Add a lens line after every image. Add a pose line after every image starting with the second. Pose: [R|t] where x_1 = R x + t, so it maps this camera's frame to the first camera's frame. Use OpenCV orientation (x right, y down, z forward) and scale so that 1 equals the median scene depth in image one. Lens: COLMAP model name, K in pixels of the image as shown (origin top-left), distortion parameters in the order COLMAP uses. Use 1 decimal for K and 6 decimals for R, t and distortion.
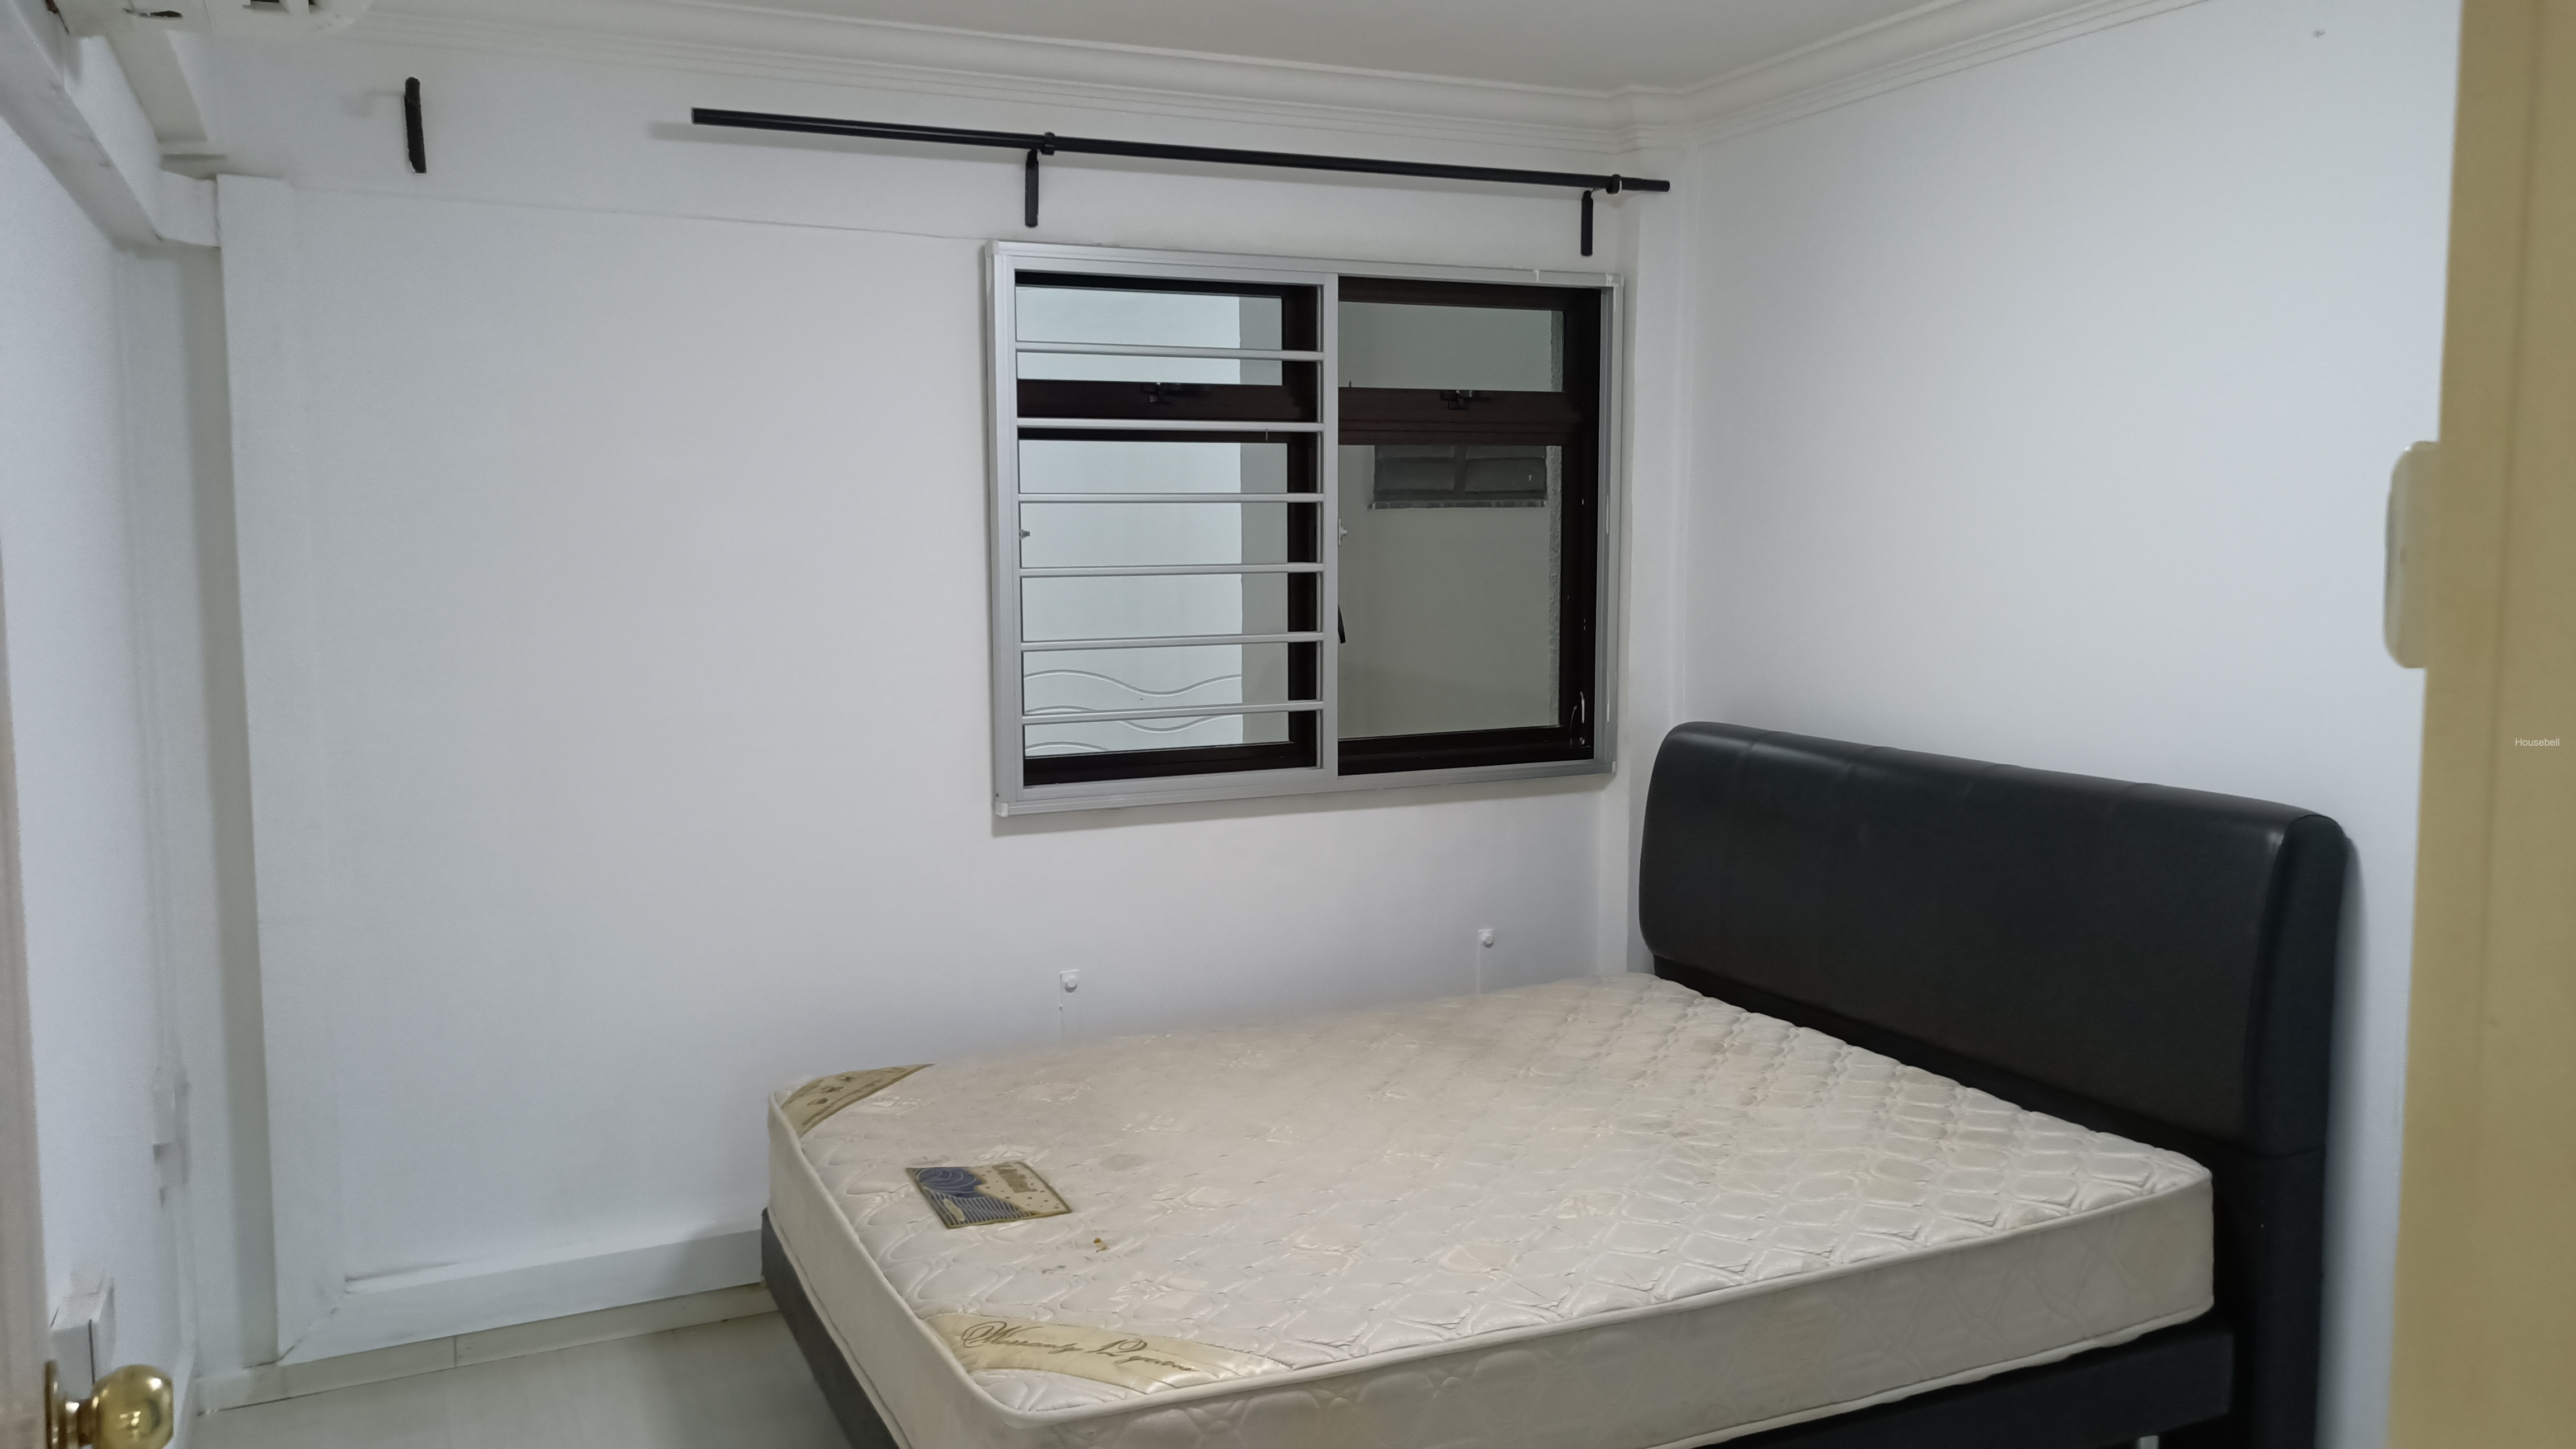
lens RADIAL K [[1982.8, 0, 1281.5], [0, 1982.8, 719.3], [0, 0, 1]] dist [0.039865, -0.025315]
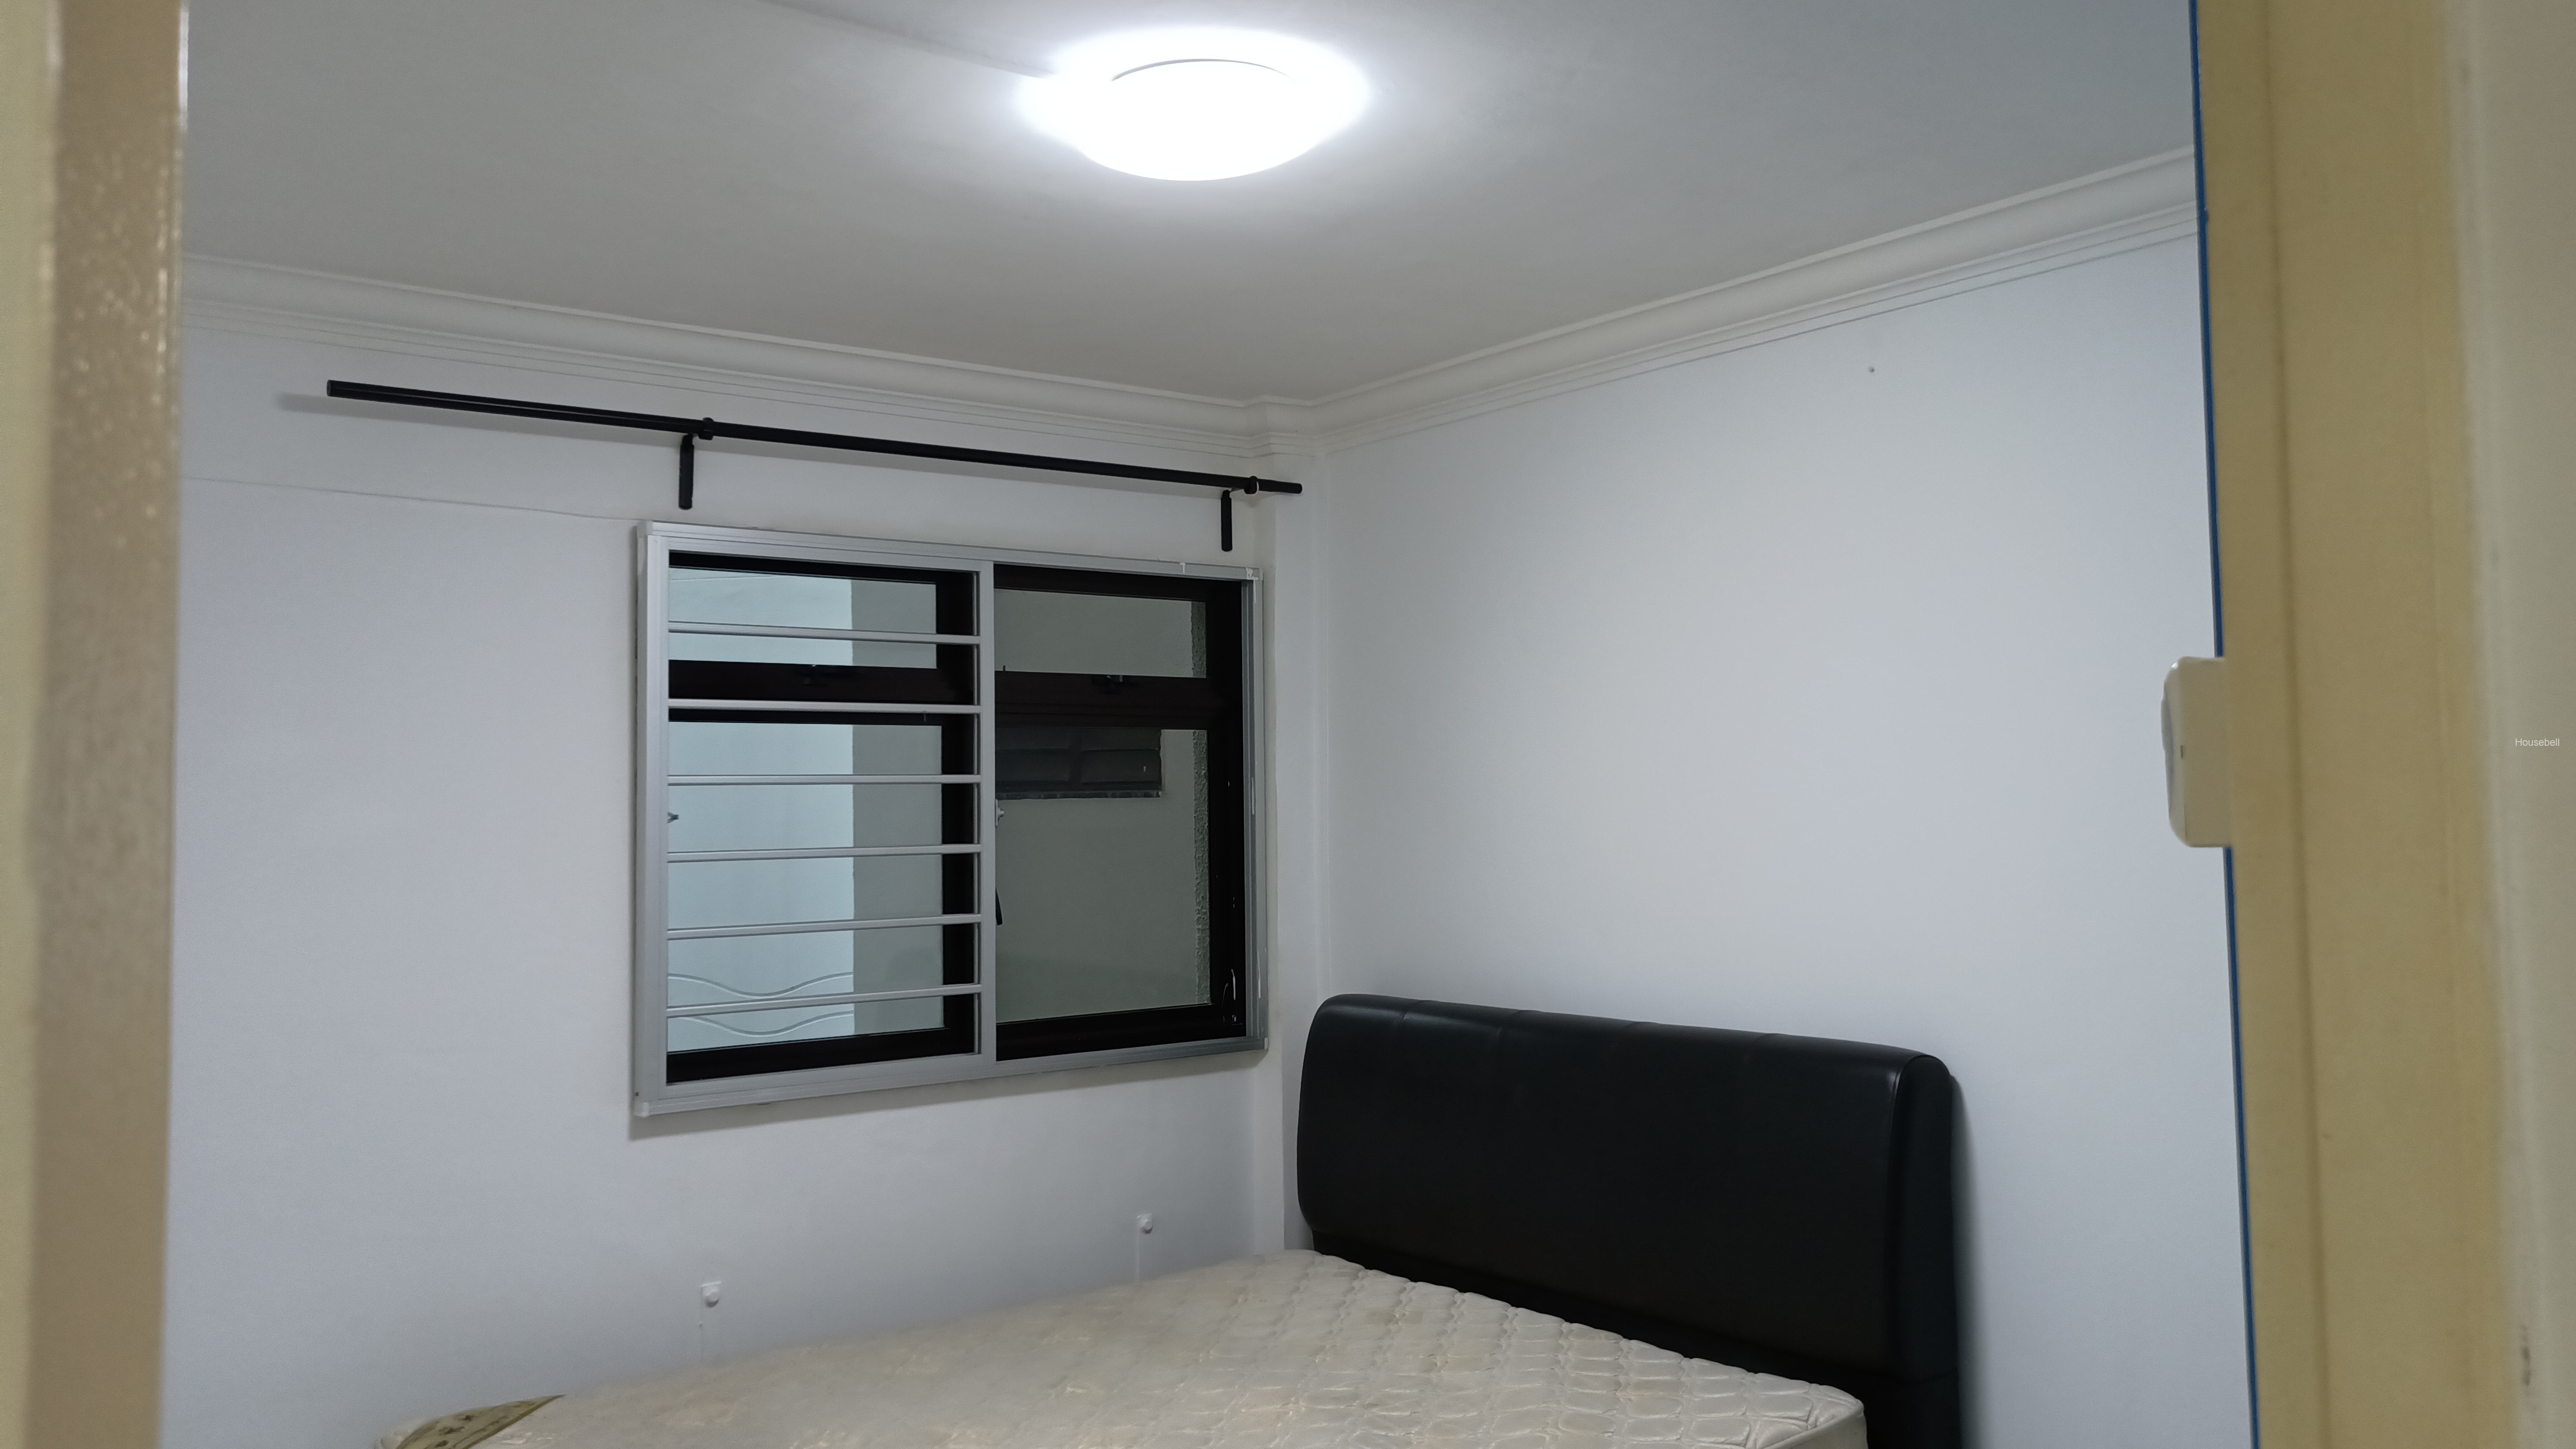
lens RADIAL K [[1982.8, 0, 1292.2], [0, 1982.8, 711.0], [0, 0, 1]] dist [0.039865, -0.025315]
pose [[0.976484, 0.000912, 0.215586, -0.044015], [0.032402, 0.988012, -0.150941, 0.011524], [-0.213139, 0.154377, 0.964748, -0.006973]]
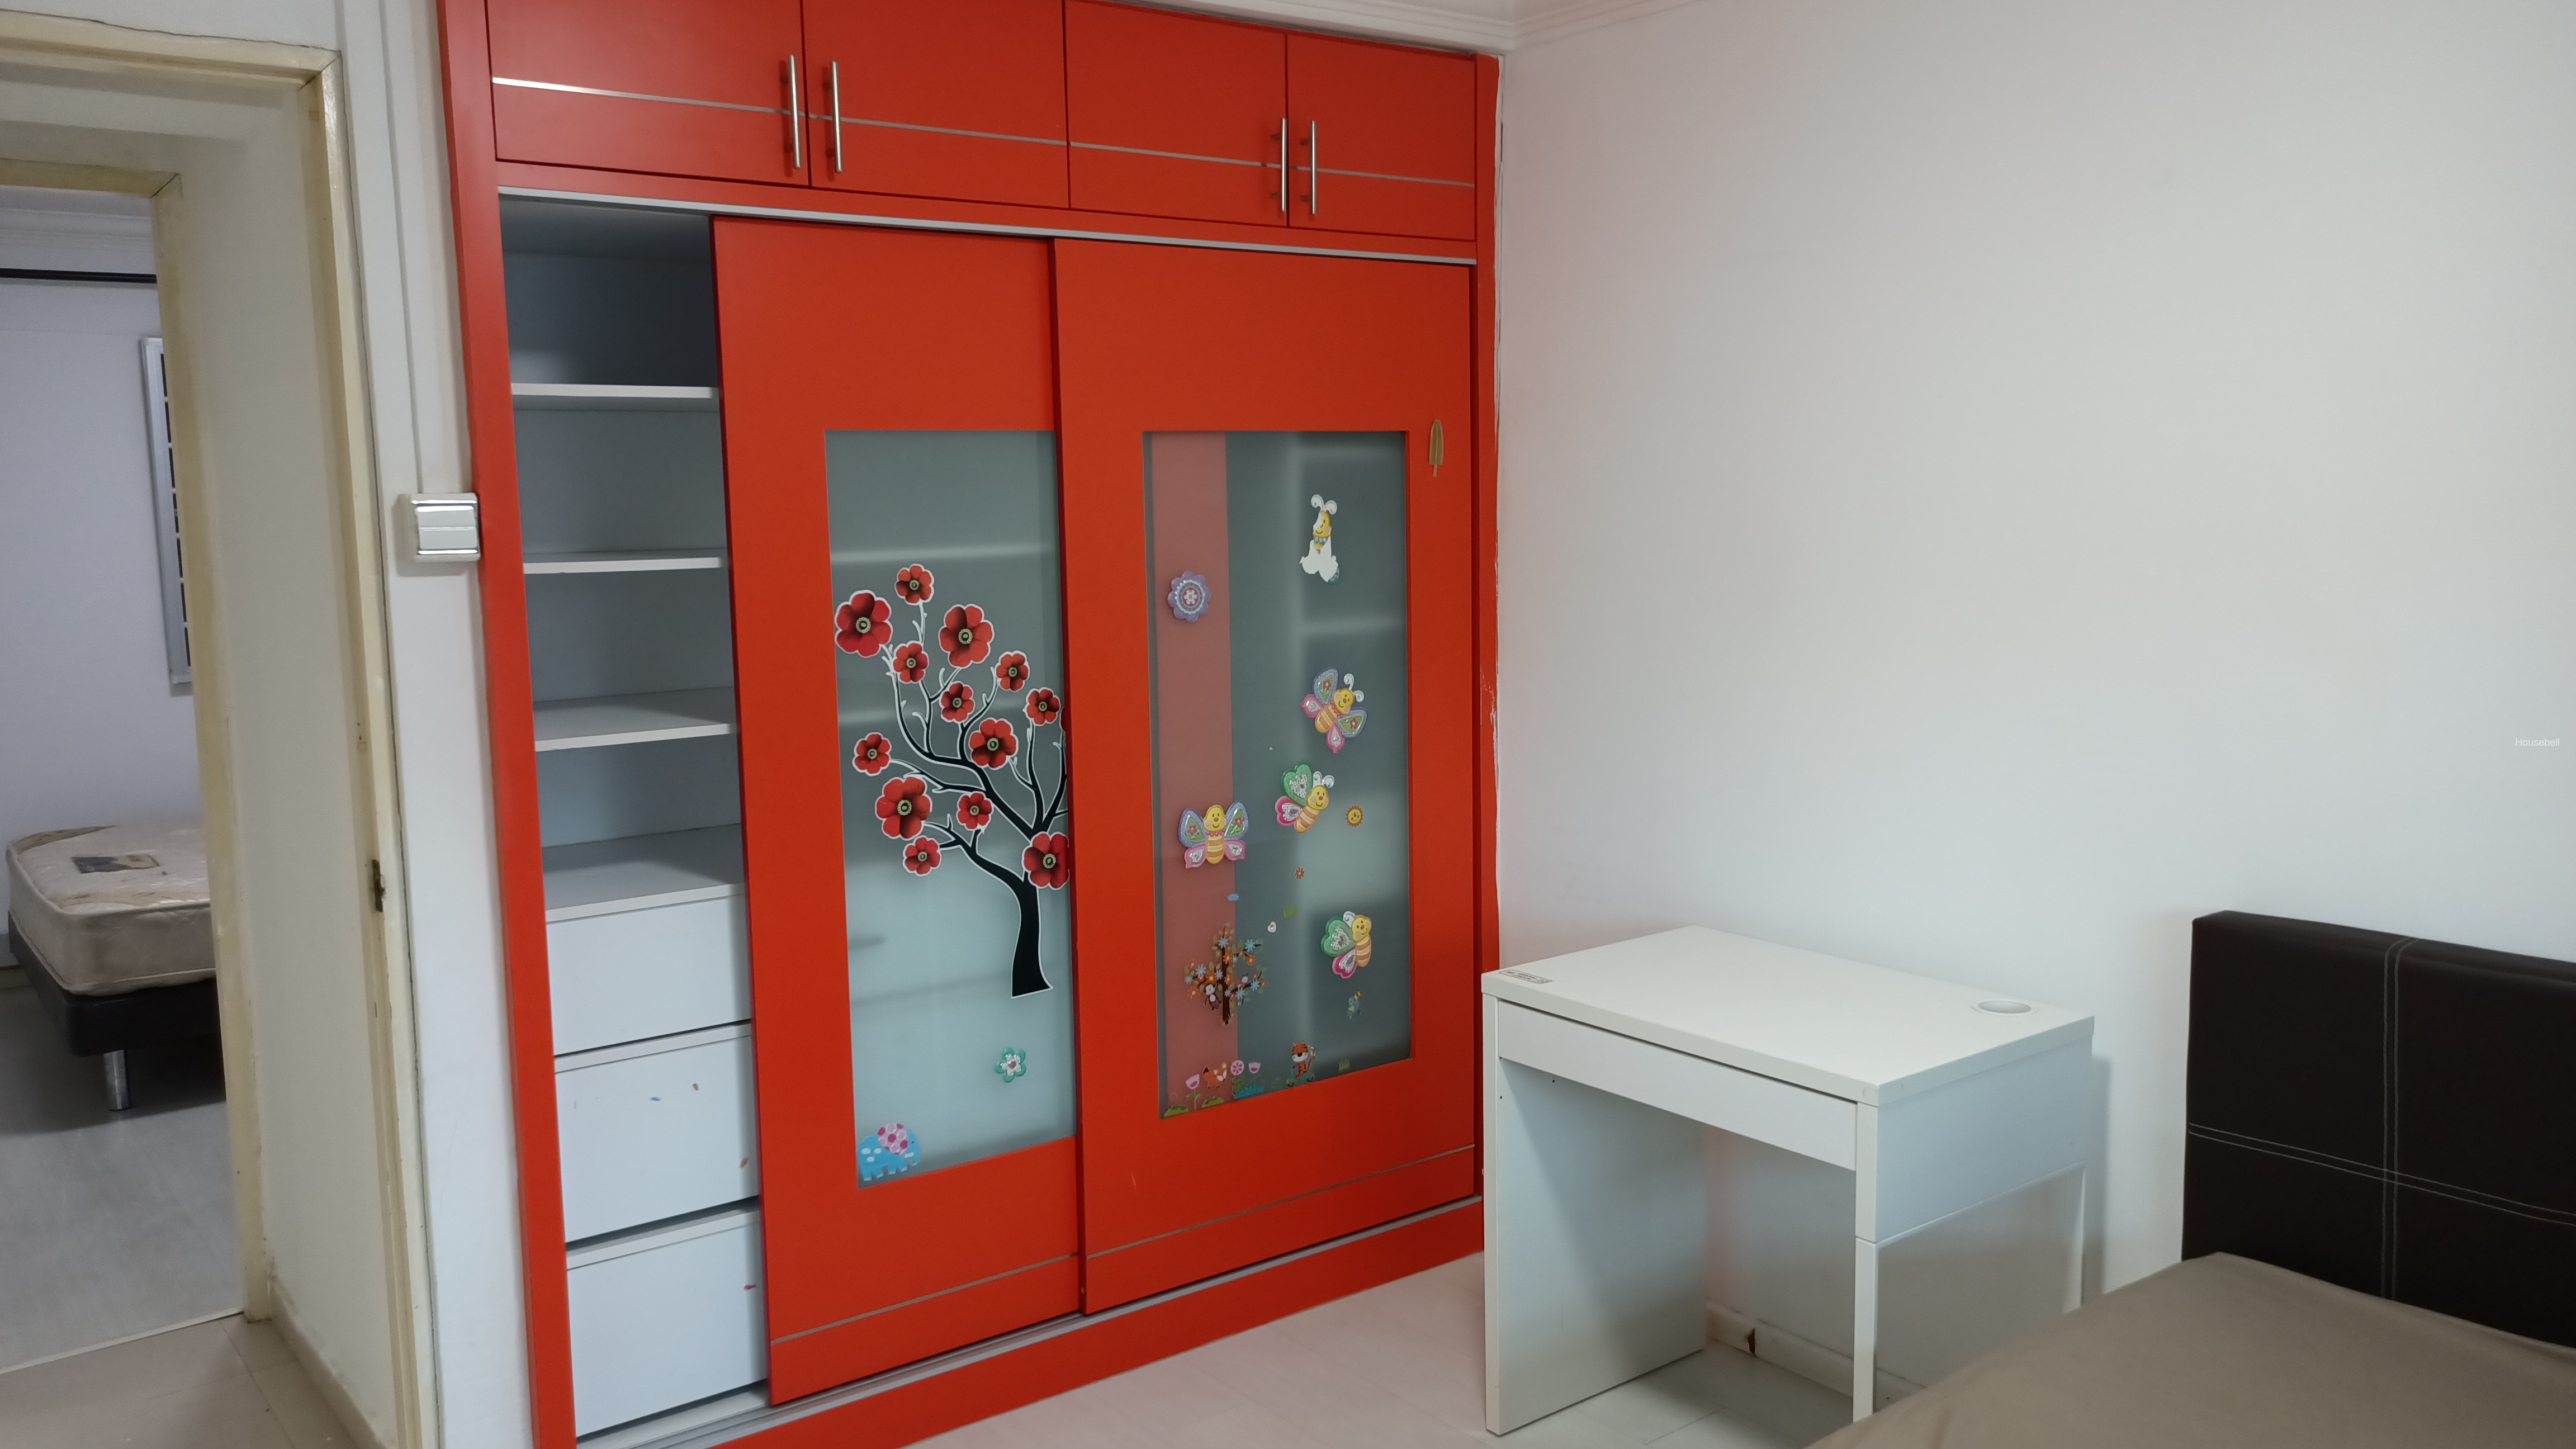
lens RADIAL K [[1982.8, 0, 1279.1], [0, 1982.8, 702.0], [0, 0, 1]] dist [0.039865, -0.025315]
pose [[0.977223, -0.042338, 0.207948, 0.413449], [0.041629, 0.999103, 0.007788, 0.090100], [-0.208091, 0.001046, 0.978109, -0.827733]]
